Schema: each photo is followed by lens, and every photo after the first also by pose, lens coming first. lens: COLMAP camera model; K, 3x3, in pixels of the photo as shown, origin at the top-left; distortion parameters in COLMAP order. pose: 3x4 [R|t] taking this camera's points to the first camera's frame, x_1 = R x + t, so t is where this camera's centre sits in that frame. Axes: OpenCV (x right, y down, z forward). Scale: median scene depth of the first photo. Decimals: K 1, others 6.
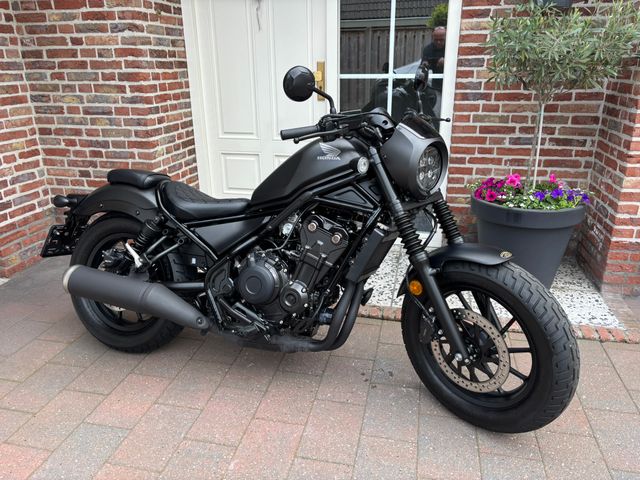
lens RADIAL K [[471.5, 0, 329.5], [0, 471.5, 229.0], [0, 0, 1]] dist [0.027453, -0.006501]
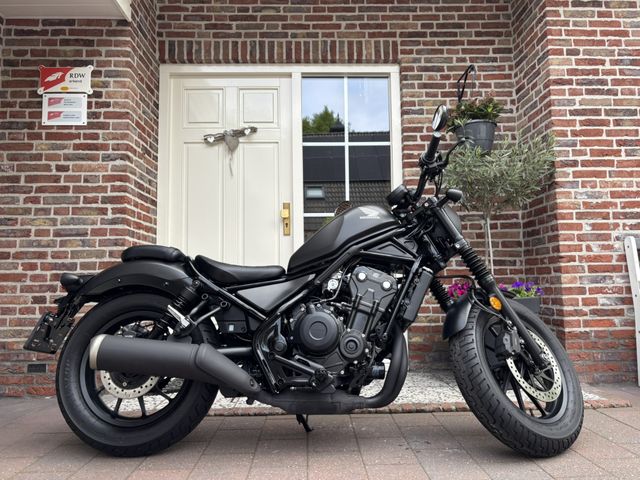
lens RADIAL K [[478.5, 0, 320.0], [0, 478.5, 236.1], [0, 0, 1]] dist [0.005247, -0.001038]
pose [[0.968973, 0.015969, 0.246651, -0.241519], [0.089469, 0.907579, -0.410240, 0.212111], [-0.230406, 0.419579, 0.877990, 0.022408]]
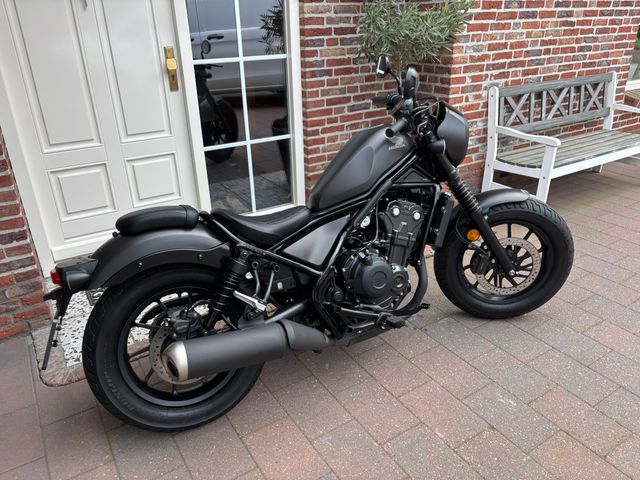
lens RADIAL K [[477.5, 0, 320.4], [0, 477.5, 229.1], [0, 0, 1]] dist [0.021680, -0.050777]
pose [[0.714798, -0.285297, 0.638490, -0.529977], [0.245064, 0.957295, 0.153397, -0.104265], [-0.654987, 0.046823, 0.754188, 0.172961]]
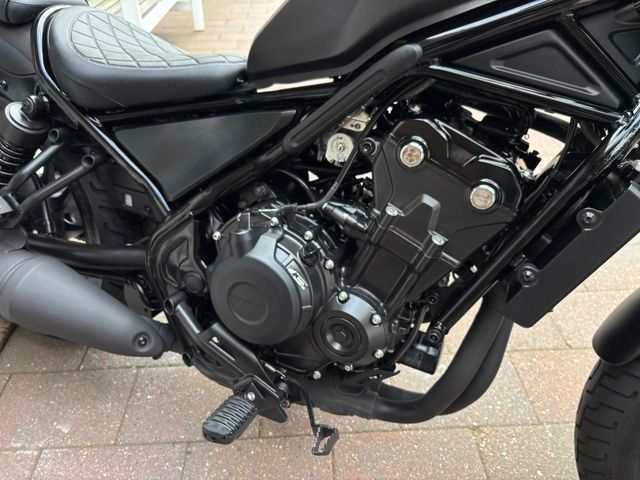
lens RADIAL K [[478.5, 0, 320.0], [0, 478.5, 236.1], [0, 0, 1]] dist [0.005247, -0.001038]
pose [[0.994435, 0.065110, -0.082820, -0.043416], [-0.036231, 0.949563, 0.311477, -0.034211], [0.098923, -0.306743, 0.946638, 0.388674]]
